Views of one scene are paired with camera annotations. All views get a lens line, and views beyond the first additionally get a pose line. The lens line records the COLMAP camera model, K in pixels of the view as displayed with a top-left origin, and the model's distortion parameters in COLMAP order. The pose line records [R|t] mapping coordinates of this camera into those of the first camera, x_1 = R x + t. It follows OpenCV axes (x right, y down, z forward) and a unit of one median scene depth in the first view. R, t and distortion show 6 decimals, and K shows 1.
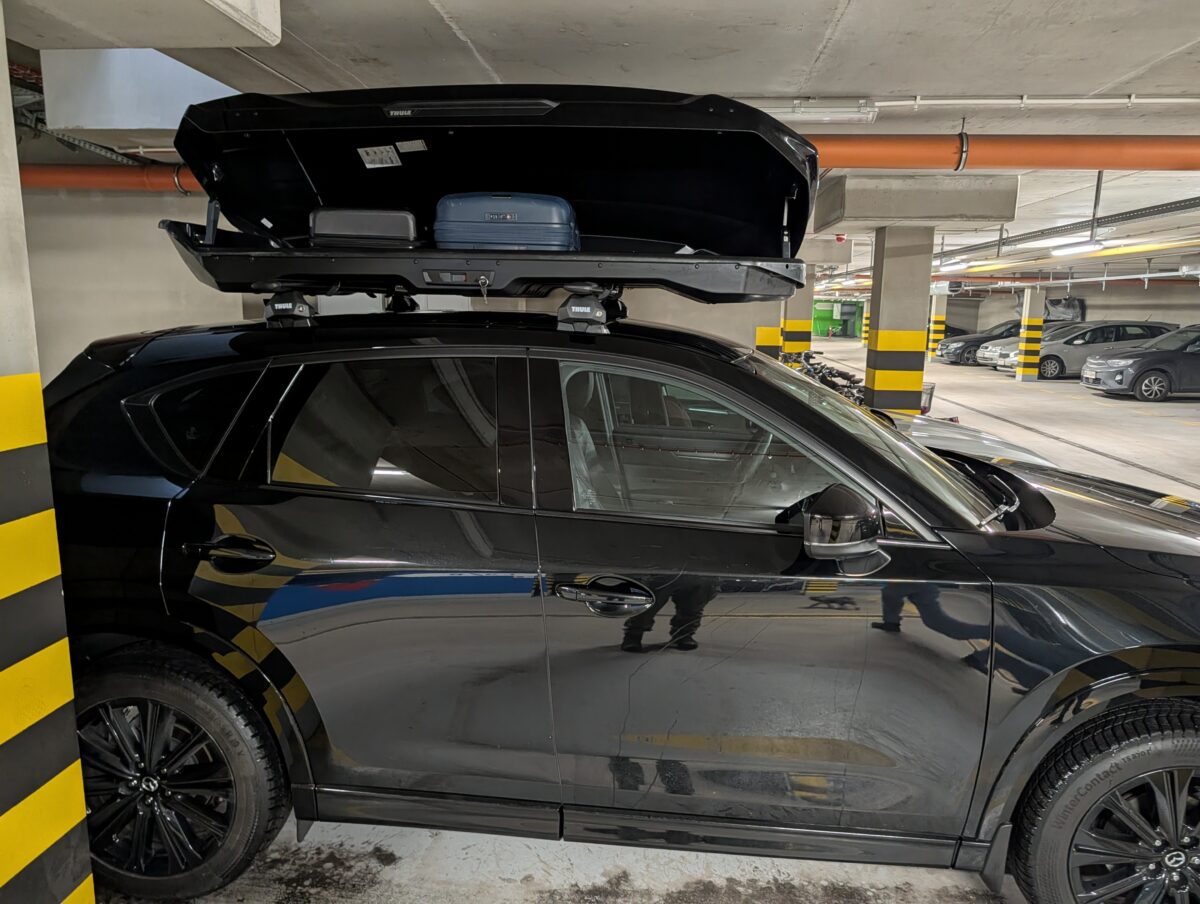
lens RADIAL K [[837.2, 0, 600.0], [0, 837.2, 452.0], [0, 0, 1]] dist [0.003038, 0.000752]
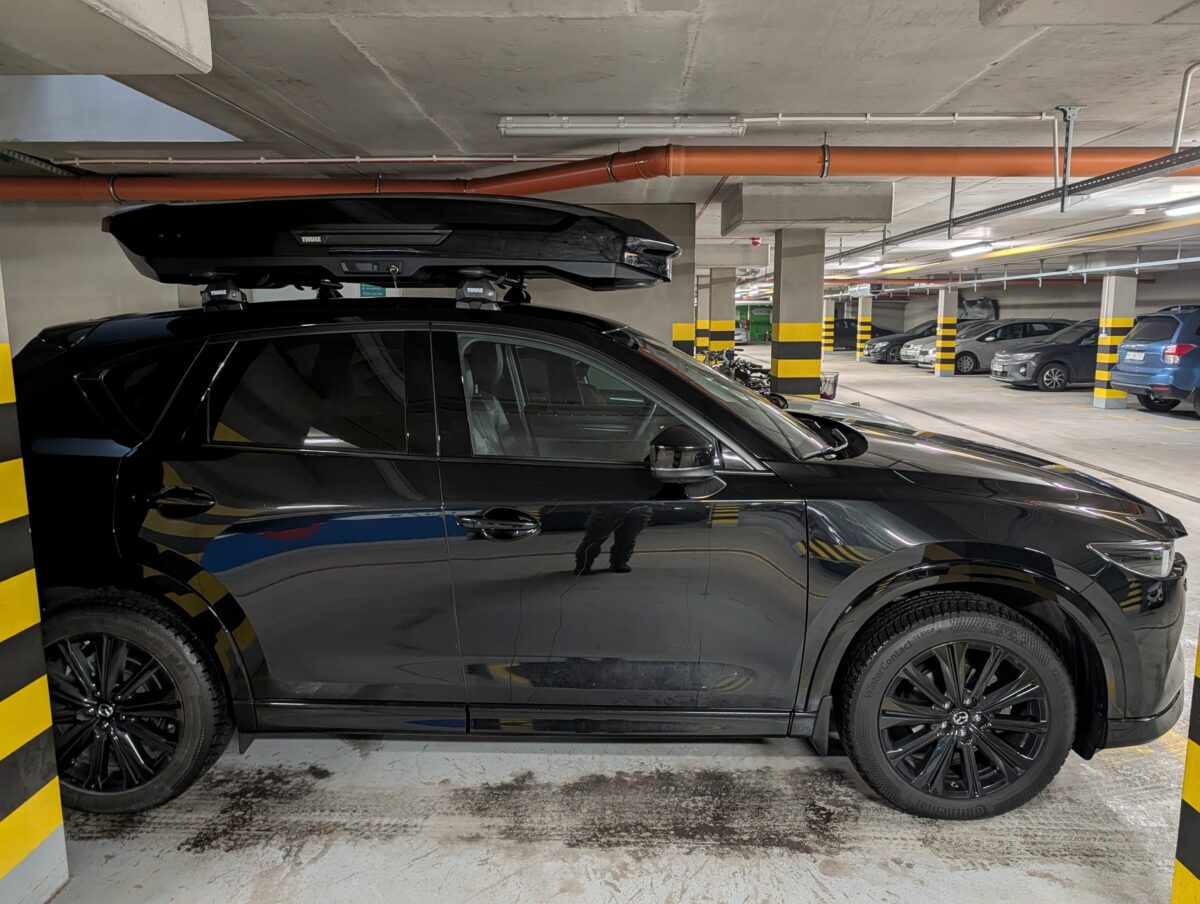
lens RADIAL K [[820.7, 0, 608.1], [0, 820.7, 434.1], [0, 0, 1]] dist [0.001931, -0.004018]
pose [[0.996566, -0.027785, 0.077999, 0.063459], [0.029746, 0.999267, -0.024083, 0.062477], [-0.077273, 0.026321, 0.996662, -0.163684]]
